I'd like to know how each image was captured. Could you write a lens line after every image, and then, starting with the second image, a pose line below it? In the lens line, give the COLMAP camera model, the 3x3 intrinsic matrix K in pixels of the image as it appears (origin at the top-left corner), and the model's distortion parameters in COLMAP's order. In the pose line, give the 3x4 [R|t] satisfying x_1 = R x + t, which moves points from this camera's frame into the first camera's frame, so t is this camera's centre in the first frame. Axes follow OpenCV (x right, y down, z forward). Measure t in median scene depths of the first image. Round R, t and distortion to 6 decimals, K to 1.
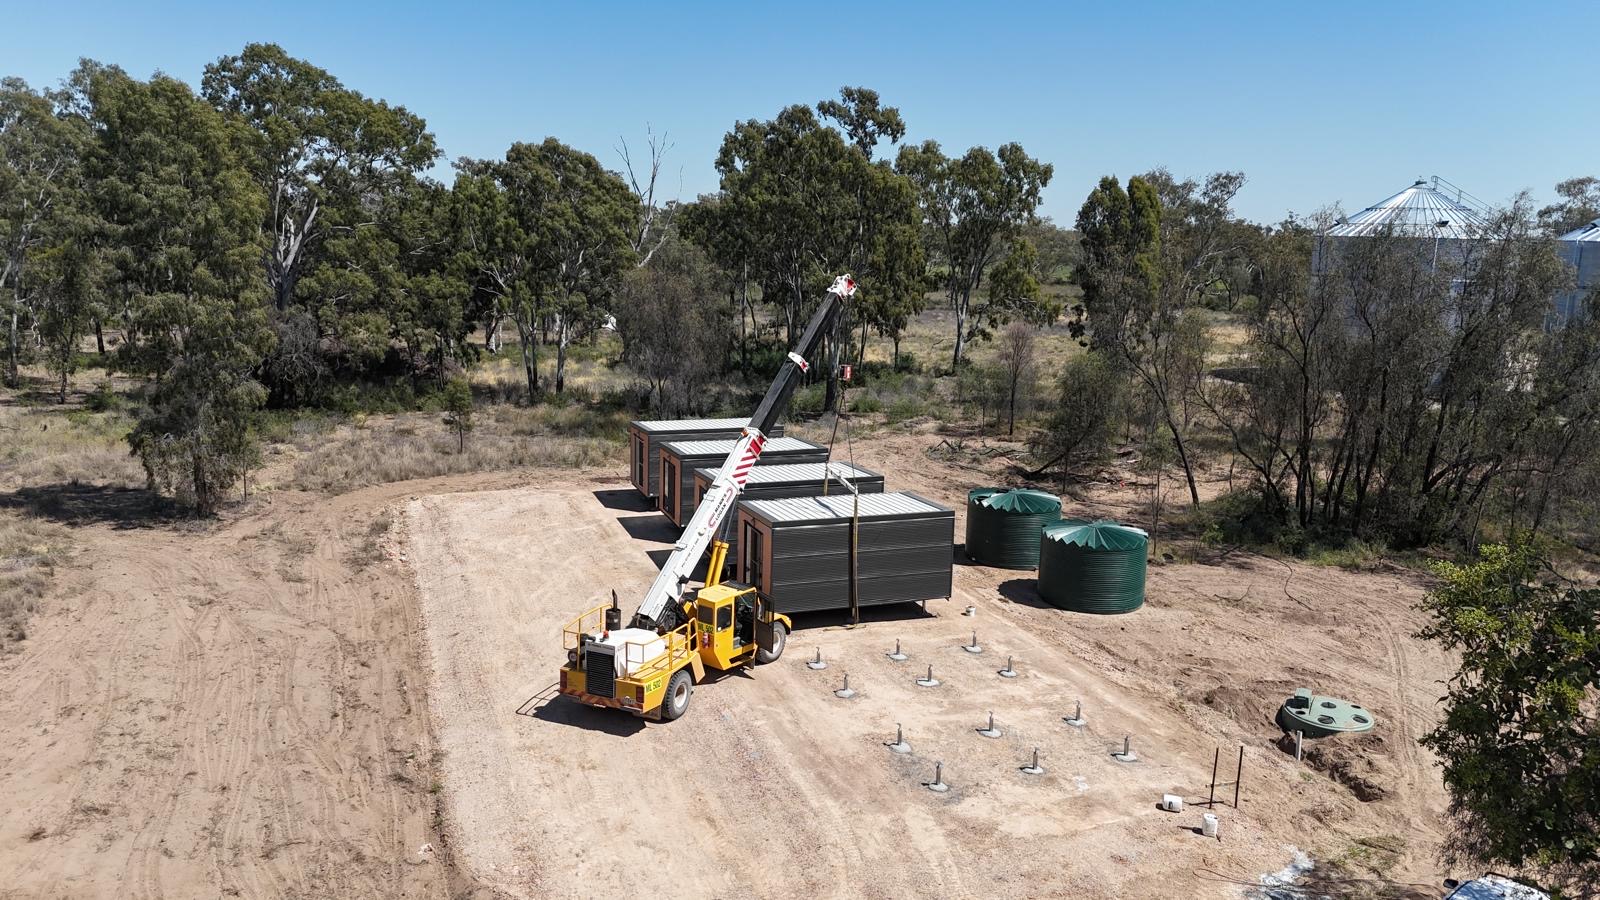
lens RADIAL K [[1166.8, 0, 800.0], [0, 1166.8, 450.0], [0, 0, 1]] dist [0.071644, -0.059139]
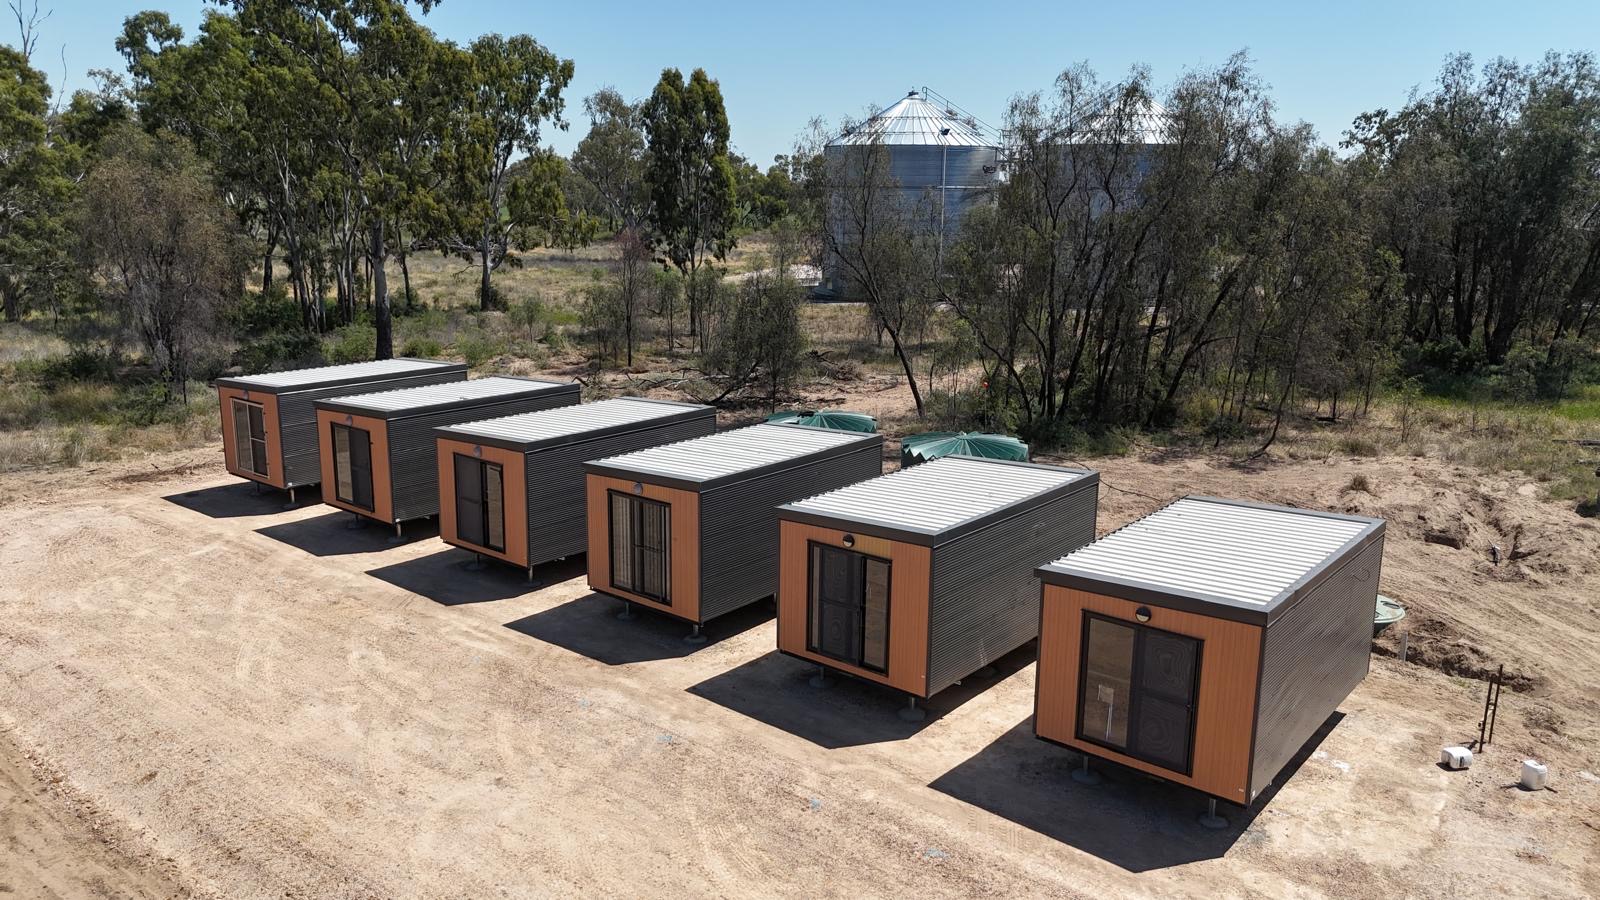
lens RADIAL K [[1174.1, 0, 800.0], [0, 1174.1, 450.0], [0, 0, 1]] dist [0.072196, -0.078458]
pose [[0.863828, -0.125643, 0.487868, -0.204164], [0.105216, 0.992040, 0.069187, 0.003567], [-0.492677, -0.008434, 0.870171, 0.281778]]
